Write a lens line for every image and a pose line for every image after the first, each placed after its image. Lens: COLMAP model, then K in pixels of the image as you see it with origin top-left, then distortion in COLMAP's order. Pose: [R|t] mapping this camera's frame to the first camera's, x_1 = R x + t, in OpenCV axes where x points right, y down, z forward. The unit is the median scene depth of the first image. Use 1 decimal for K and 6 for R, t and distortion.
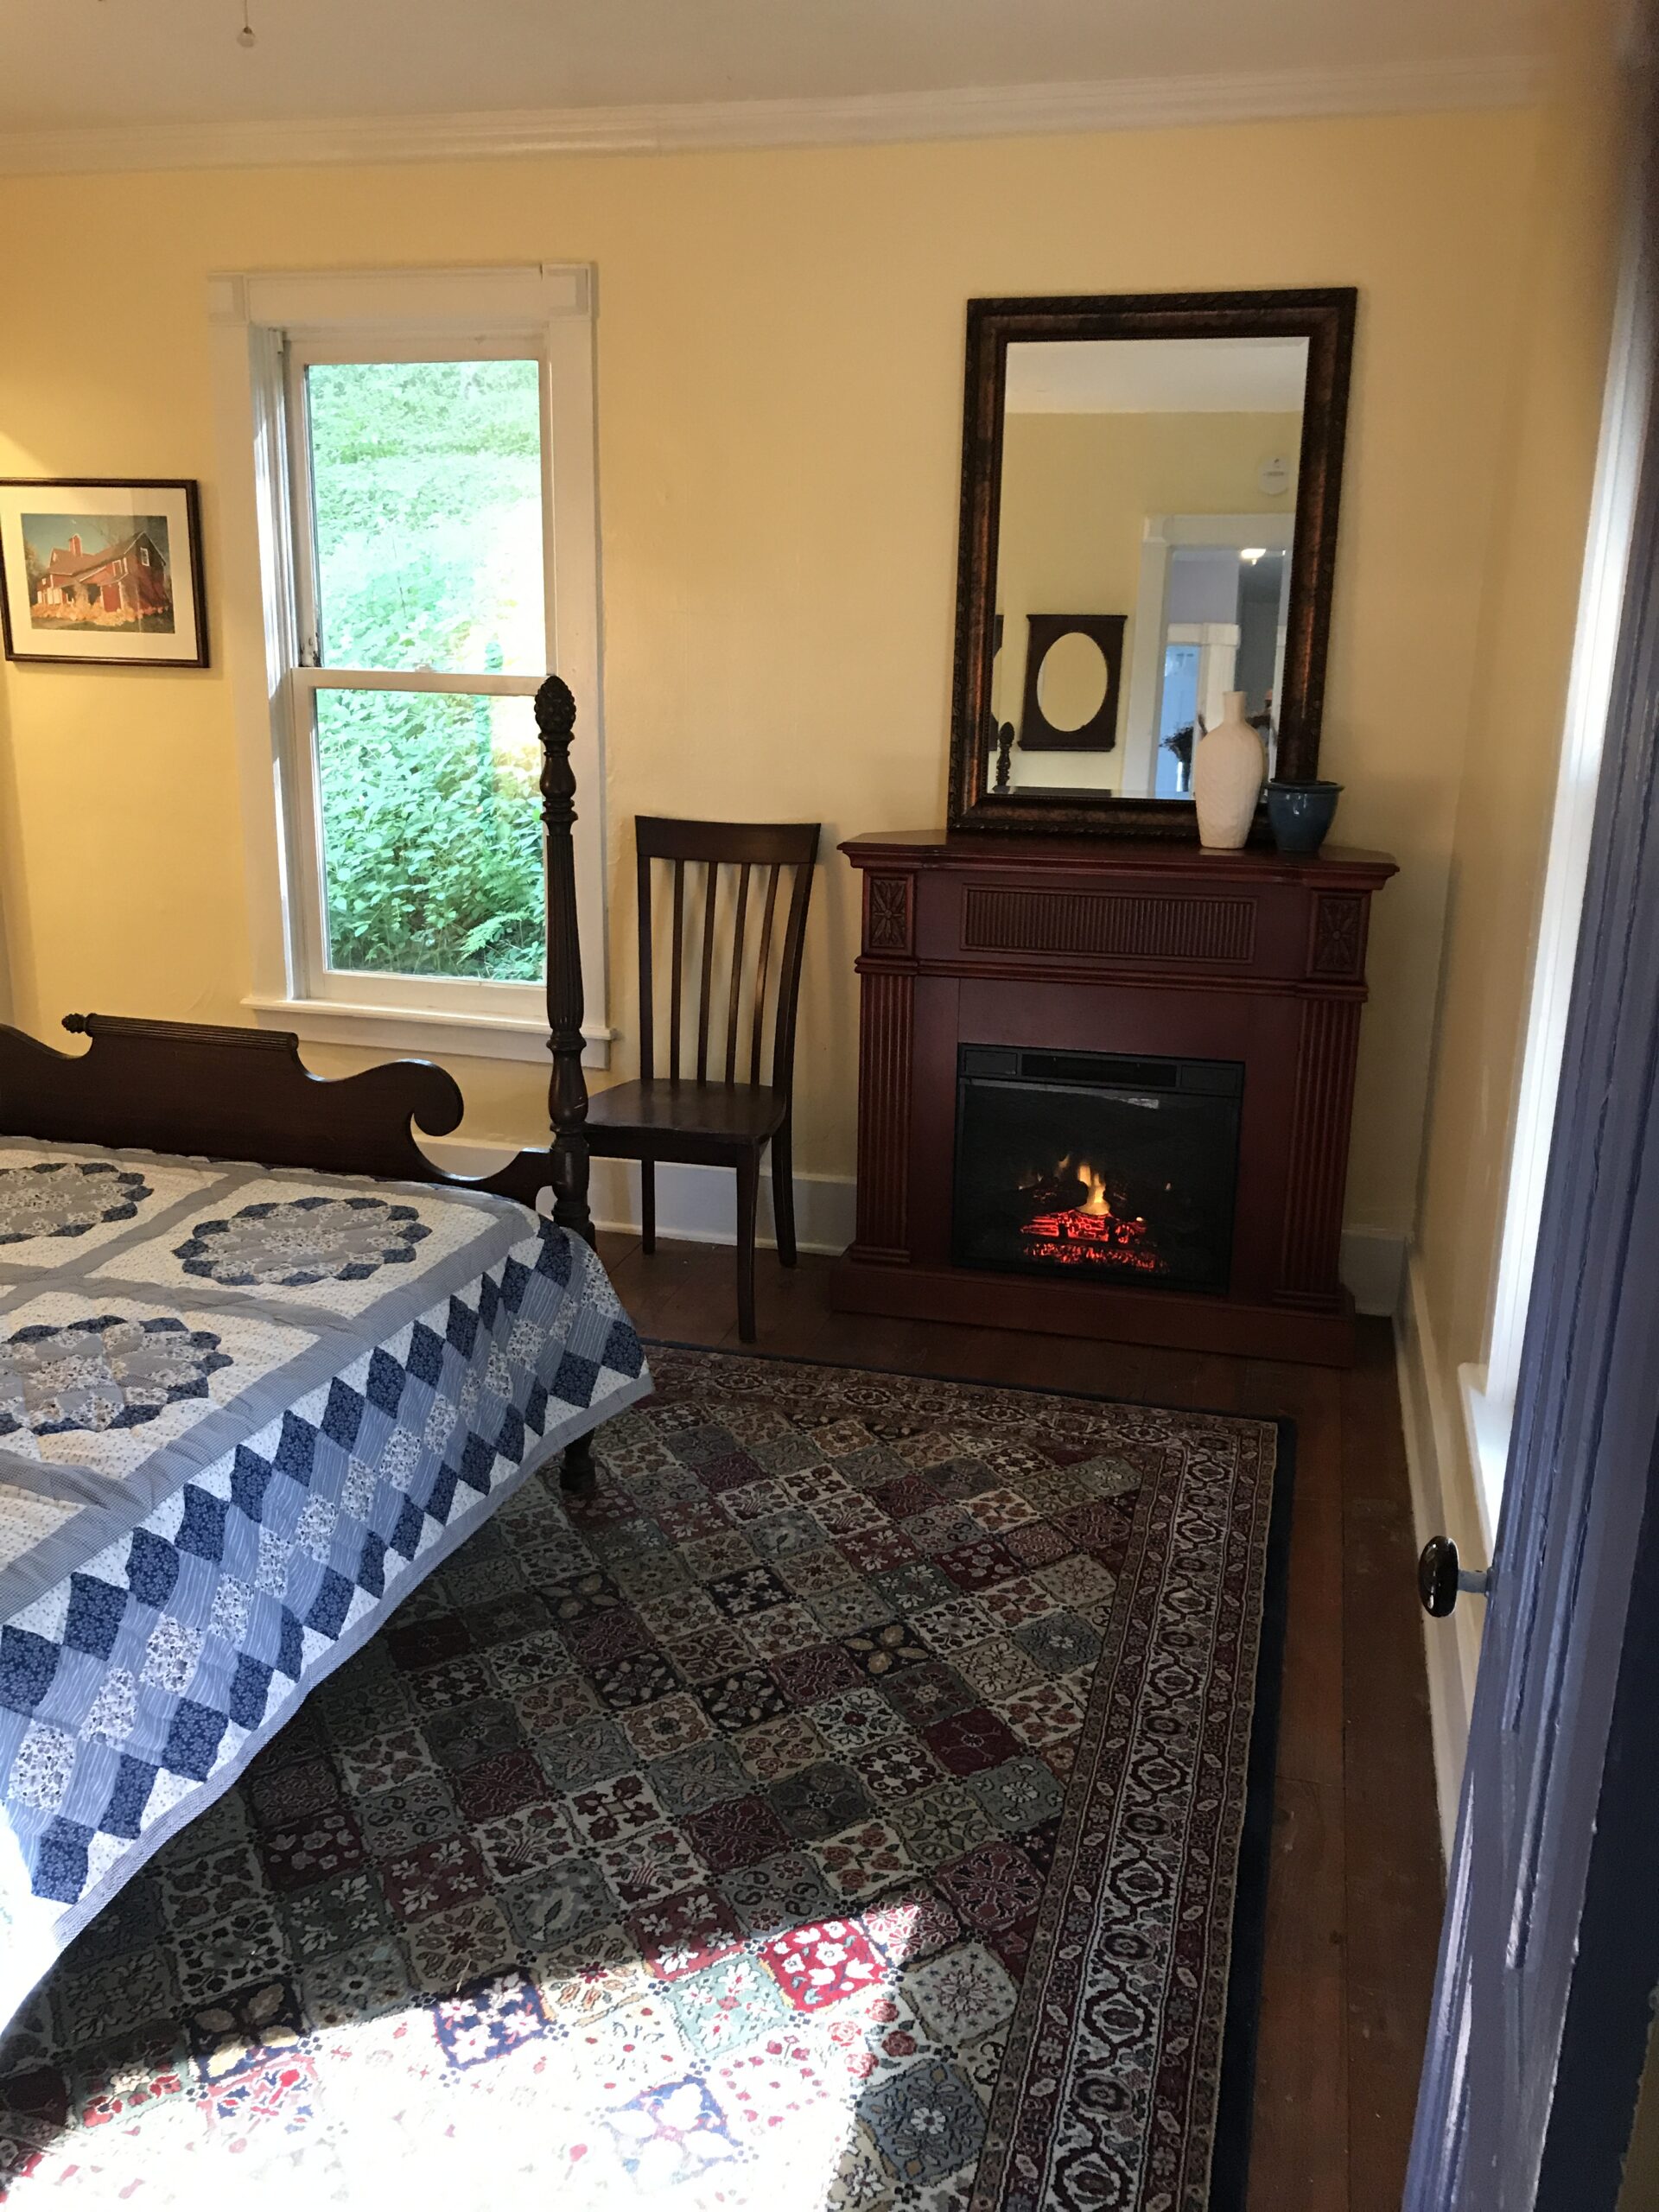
lens RADIAL K [[1820.4, 0, 829.5], [0, 1820.4, 1106.0], [0, 0, 1]] dist [0.002611, -0.000447]
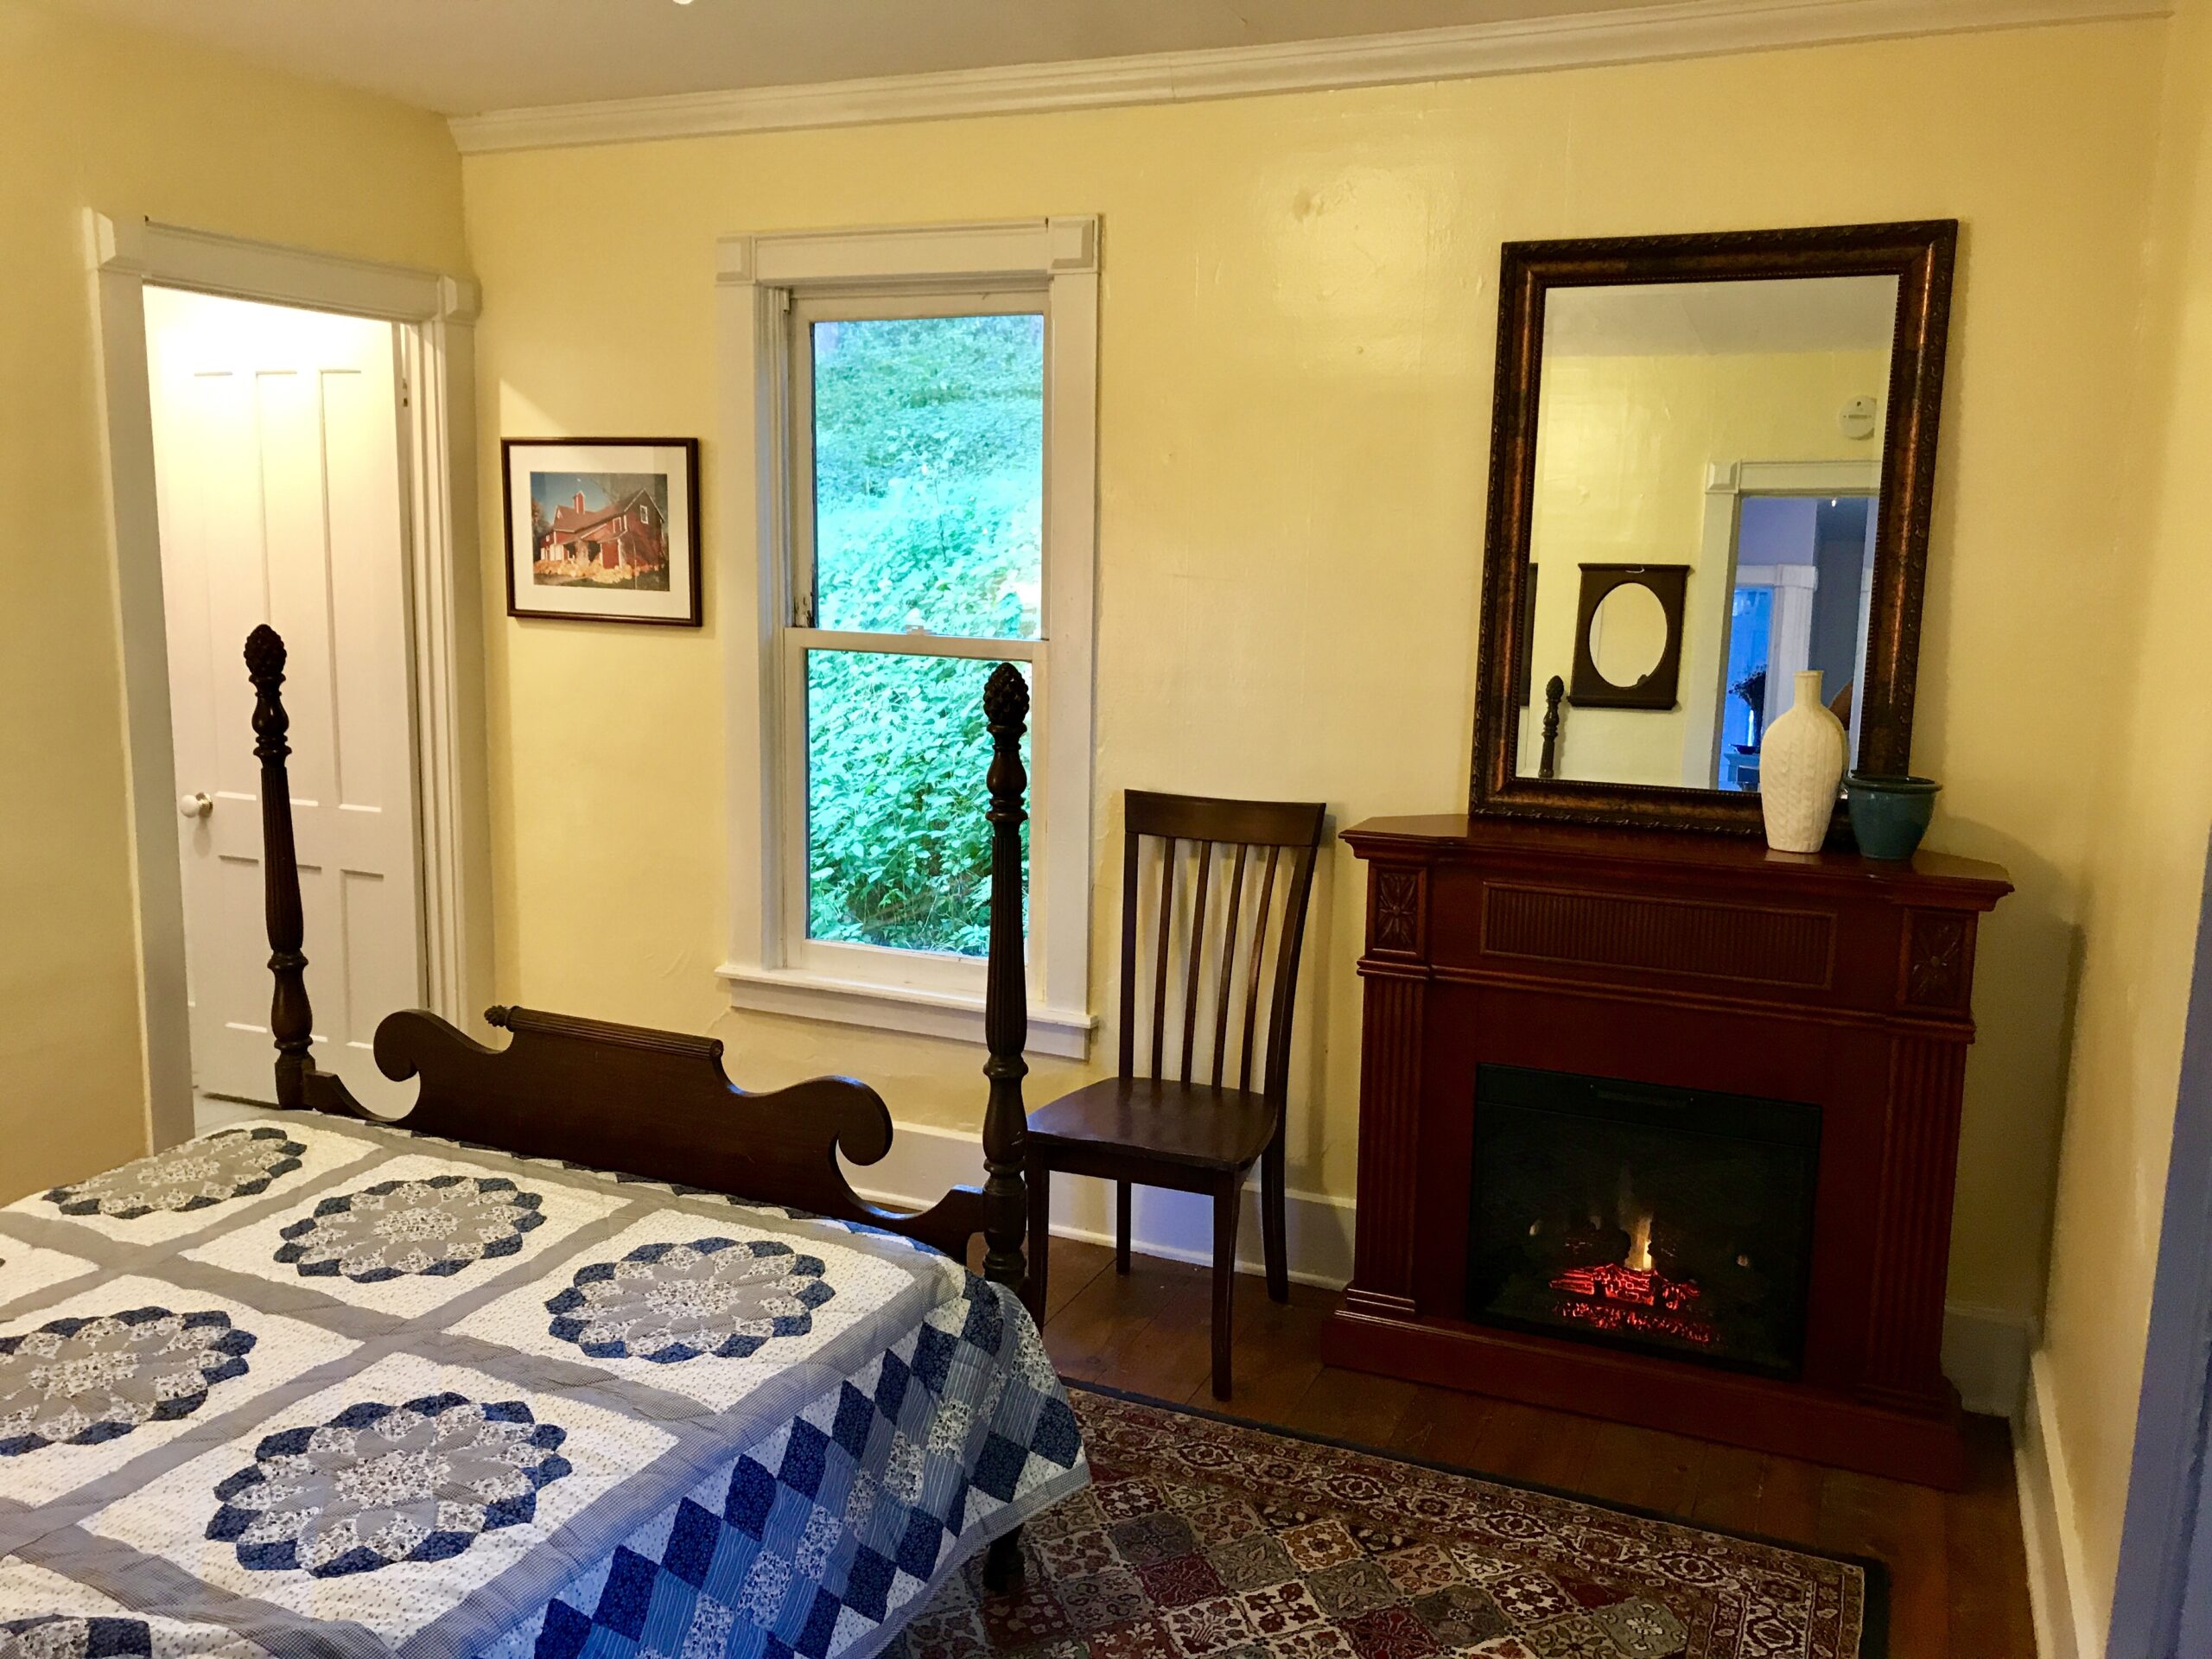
lens RADIAL K [[1831.4, 0, 1114.0], [0, 1831.4, 840.5], [0, 0, 1]] dist [0.060933, -0.088311]
pose [[0.989353, 0.025116, -0.143355, 0.026618], [-0.040050, 0.993952, -0.102256, -0.050049], [0.139919, 0.106909, 0.984374, 0.110585]]
